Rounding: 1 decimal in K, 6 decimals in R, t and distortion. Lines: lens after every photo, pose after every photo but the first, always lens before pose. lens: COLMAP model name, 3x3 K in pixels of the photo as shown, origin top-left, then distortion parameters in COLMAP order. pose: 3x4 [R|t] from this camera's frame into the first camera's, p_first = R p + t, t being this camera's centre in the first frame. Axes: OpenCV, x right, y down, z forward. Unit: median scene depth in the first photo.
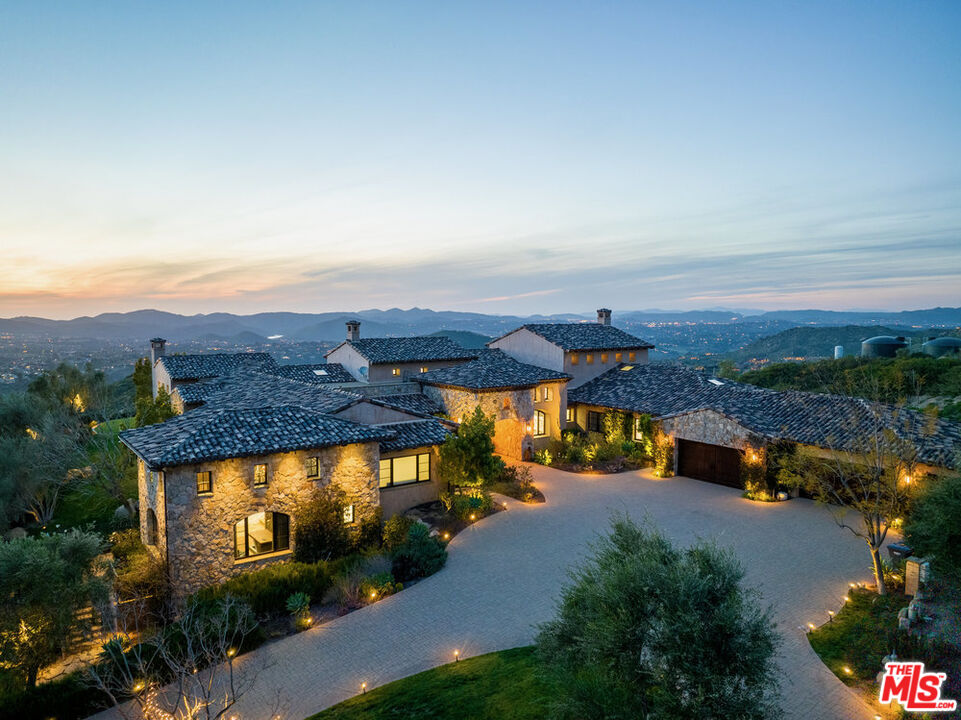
lens RADIAL K [[680.5, 0, 478.6], [0, 680.5, 362.5], [0, 0, 1]] dist [-0.053258, 0.023439]
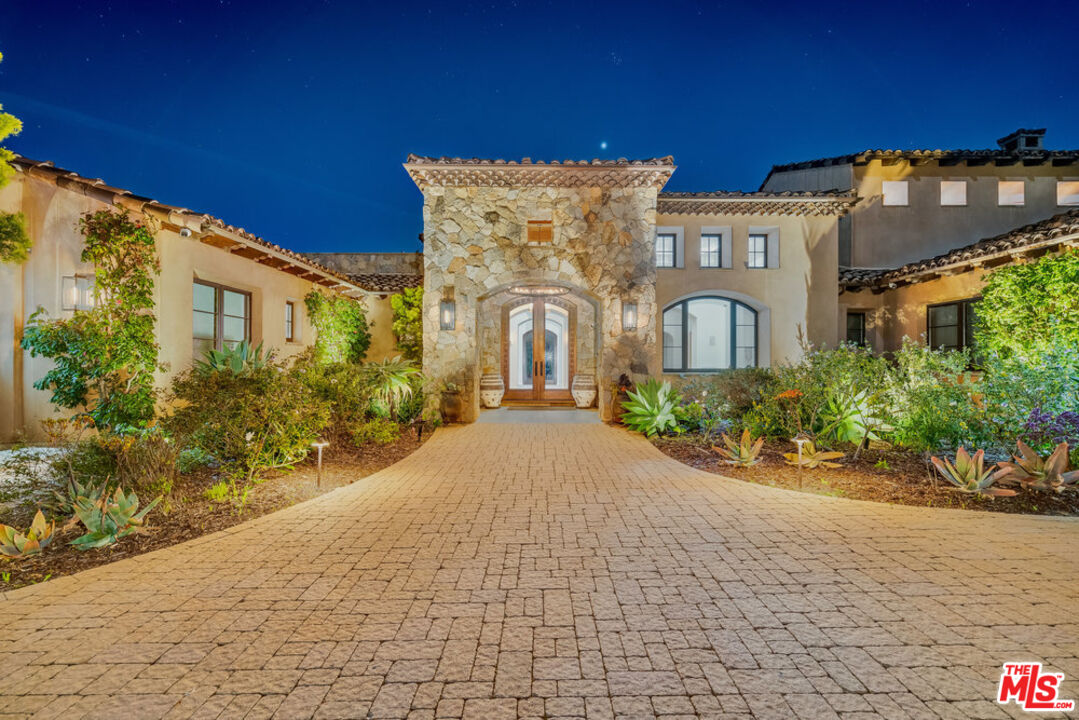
lens RADIAL K [[498.5, 0, 541.4], [0, 498.5, 365.7], [0, 0, 1]] dist [0.001510, 0.000350]
pose [[0.808471, -0.004377, -0.588520, 0.175578], [-0.044994, 0.996586, -0.069222, 0.138678], [0.586813, 0.082444, 0.805514, 0.818909]]
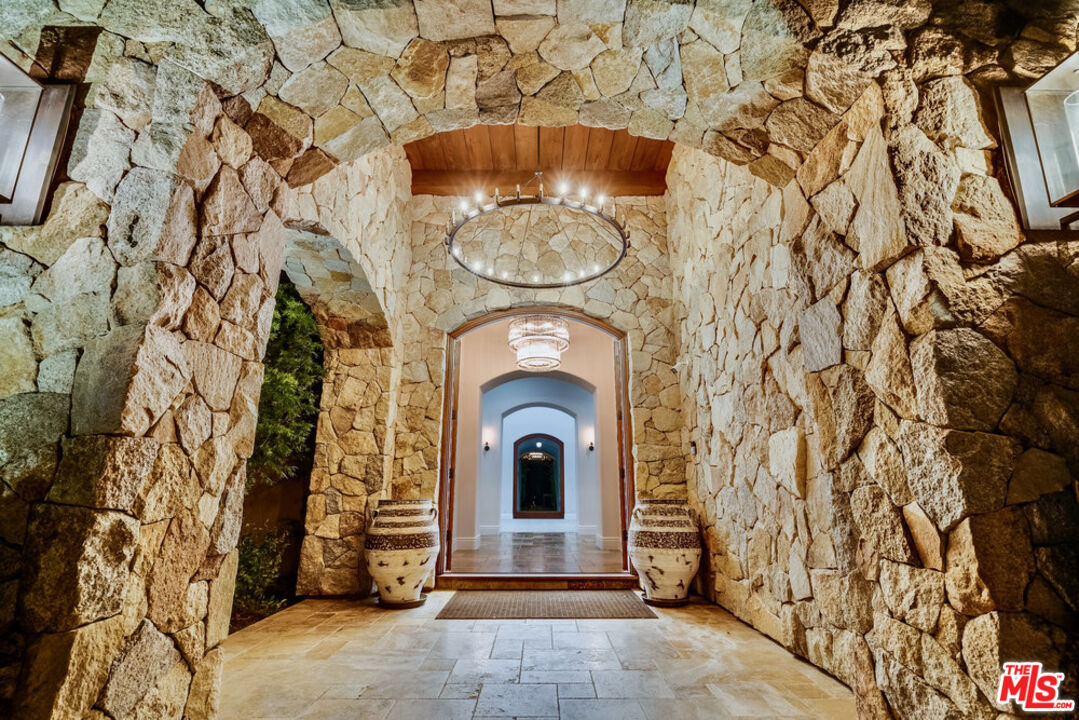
lens RADIAL K [[498.5, 0, 541.4], [0, 498.5, 365.7], [0, 0, 1]] dist [0.001510, 0.000350]
pose [[0.810802, -0.153088, -0.564947, 0.060321], [-0.040280, 0.948309, -0.314781, 0.129056], [0.583933, 0.277981, 0.762724, 0.975502]]
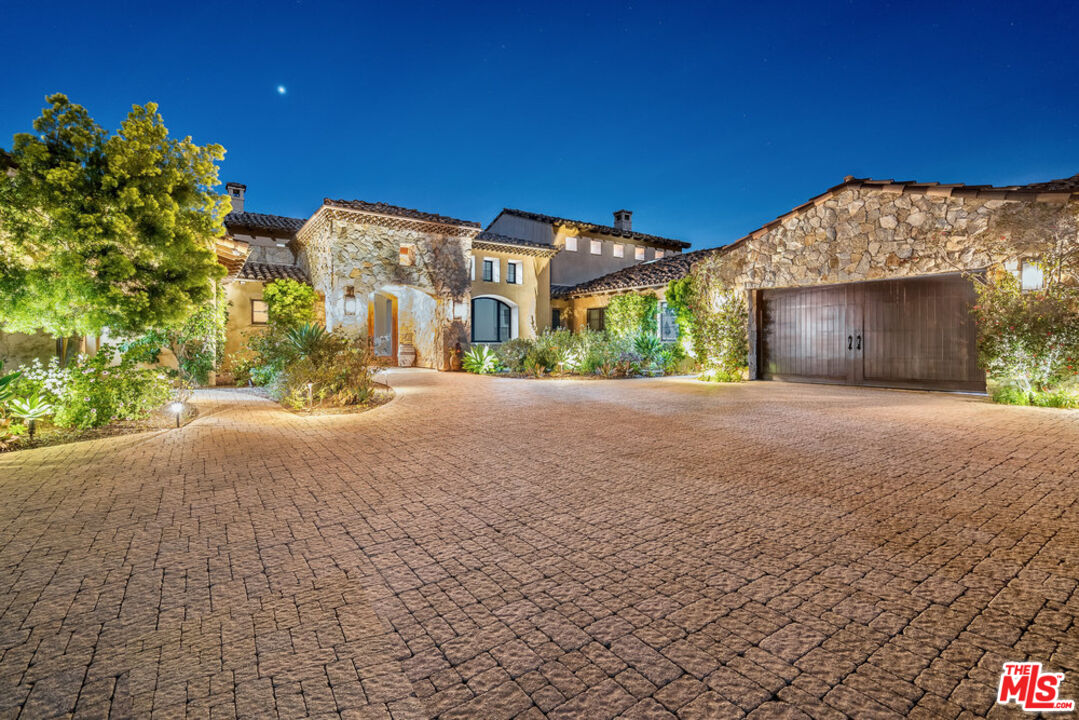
lens RADIAL K [[498.5, 0, 541.4], [0, 498.5, 365.7], [0, 0, 1]] dist [0.001510, 0.000350]
pose [[0.999579, -0.003505, -0.028793, 0.152725], [0.002524, 0.999417, -0.034035, 0.157196], [0.028896, 0.033948, 0.999006, 0.626250]]
